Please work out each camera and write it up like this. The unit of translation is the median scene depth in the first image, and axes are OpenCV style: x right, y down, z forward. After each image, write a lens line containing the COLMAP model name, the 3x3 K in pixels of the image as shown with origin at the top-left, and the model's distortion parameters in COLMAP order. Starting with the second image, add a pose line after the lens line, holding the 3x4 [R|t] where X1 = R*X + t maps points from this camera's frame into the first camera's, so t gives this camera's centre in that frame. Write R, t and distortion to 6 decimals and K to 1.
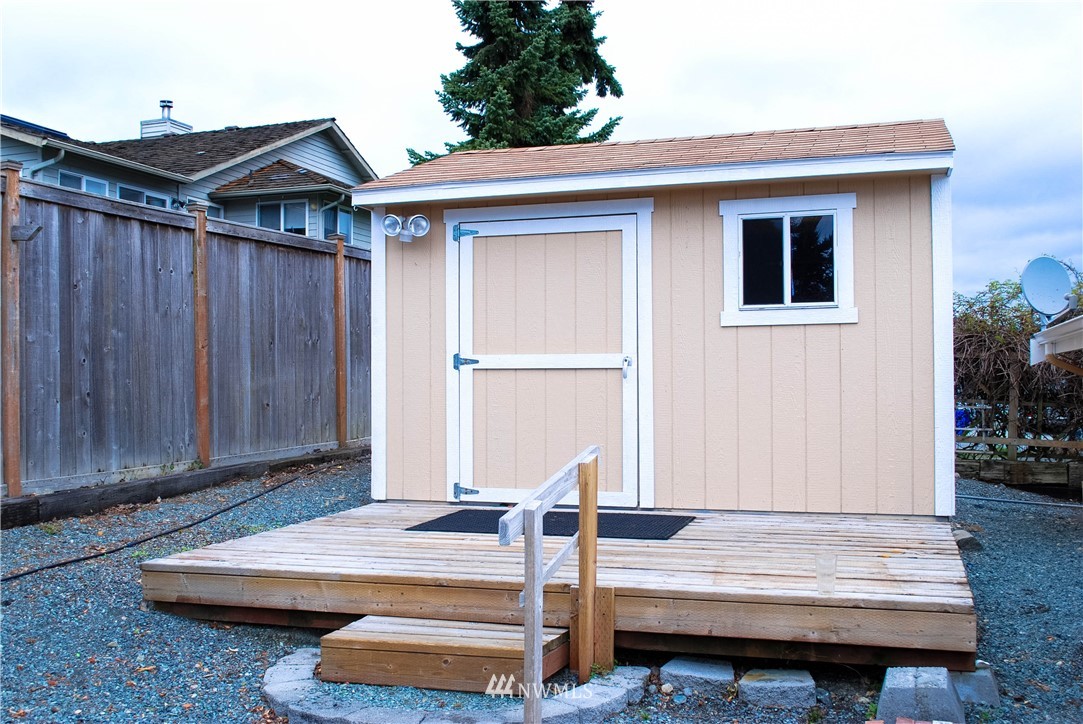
lens RADIAL K [[1106.0, 0, 541.5], [0, 1106.0, 362.0], [0, 0, 1]] dist [-0.007227, -0.004285]
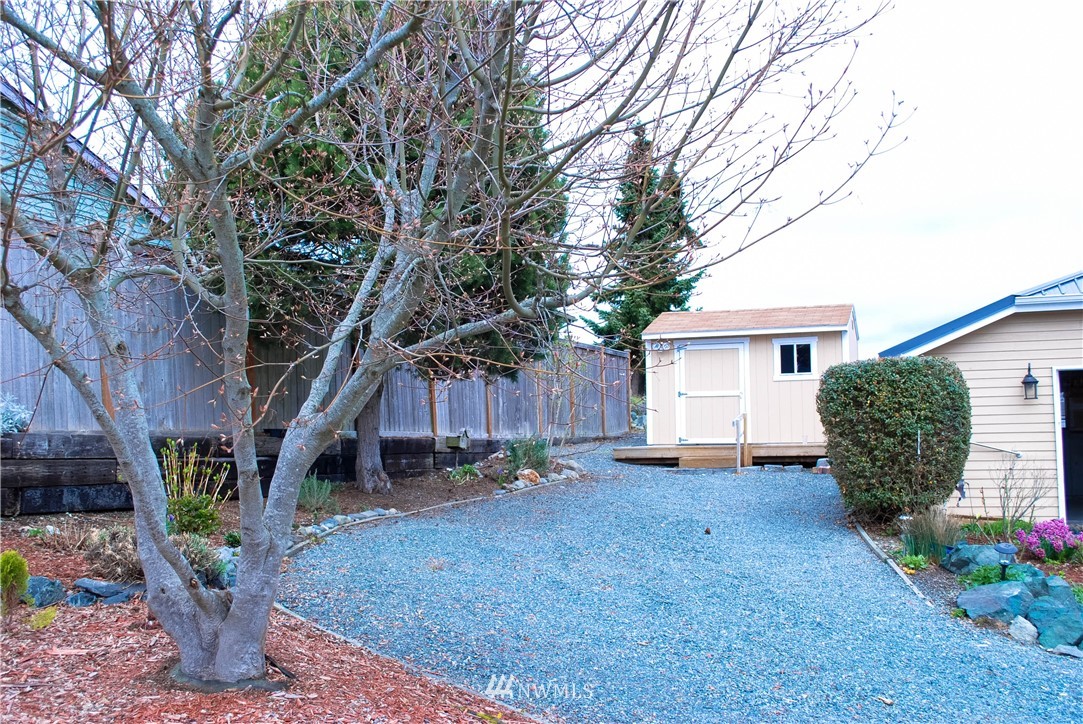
lens RADIAL K [[1106.0, 0, 541.5], [0, 1106.0, 362.0], [0, 0, 1]] dist [-0.007227, -0.004285]
pose [[0.999715, -0.009939, -0.021706, -0.395088], [0.008728, 0.998437, -0.055200, 0.075855], [0.022221, 0.054995, 0.998239, -1.976273]]
